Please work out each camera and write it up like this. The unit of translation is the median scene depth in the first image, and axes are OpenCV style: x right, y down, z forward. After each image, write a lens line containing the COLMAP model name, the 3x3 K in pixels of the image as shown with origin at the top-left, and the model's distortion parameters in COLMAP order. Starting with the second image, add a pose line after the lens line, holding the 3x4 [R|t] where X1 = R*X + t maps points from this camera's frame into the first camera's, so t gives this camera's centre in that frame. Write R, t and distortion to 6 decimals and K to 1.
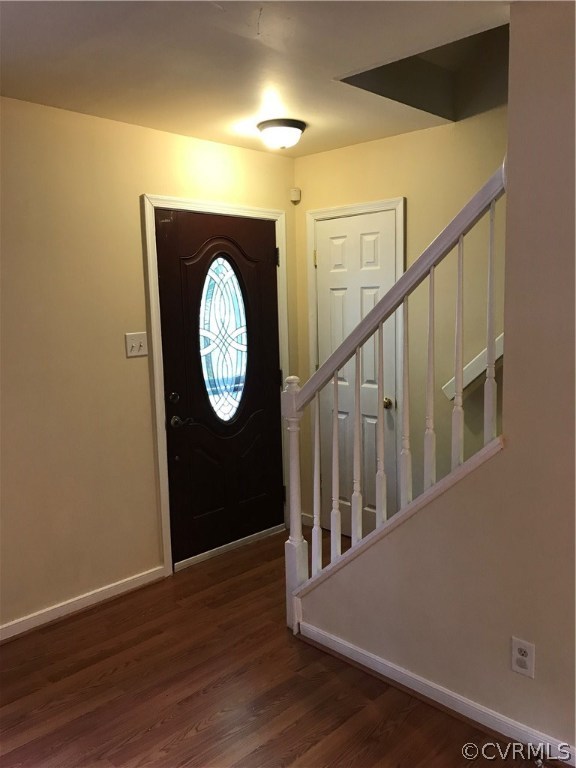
lens RADIAL K [[628.1, 0, 291.8], [0, 628.1, 373.0], [0, 0, 1]] dist [0.058154, -0.063875]
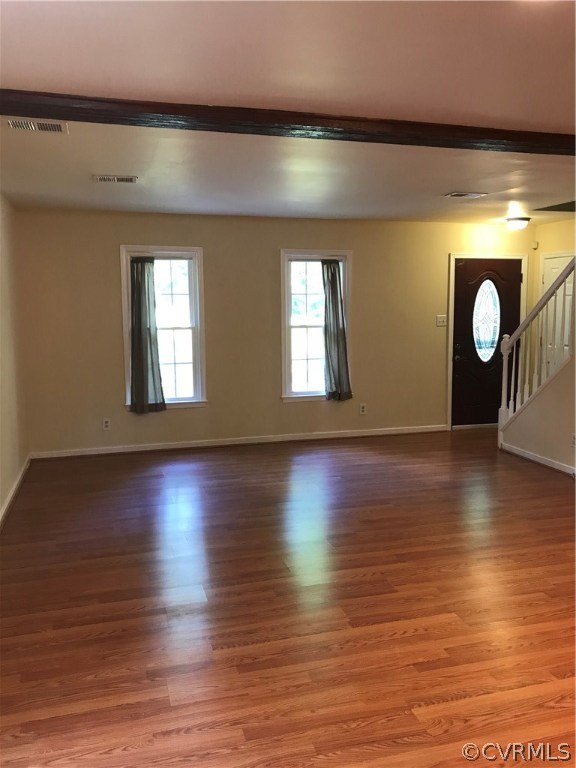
lens RADIAL K [[628.1, 0, 291.8], [0, 628.1, 373.0], [0, 0, 1]] dist [0.058154, -0.063875]
pose [[0.874074, 0.074100, -0.480108, 0.337905], [-0.071959, 0.997145, 0.022894, 0.114037], [0.480434, 0.014537, 0.876911, -1.087258]]
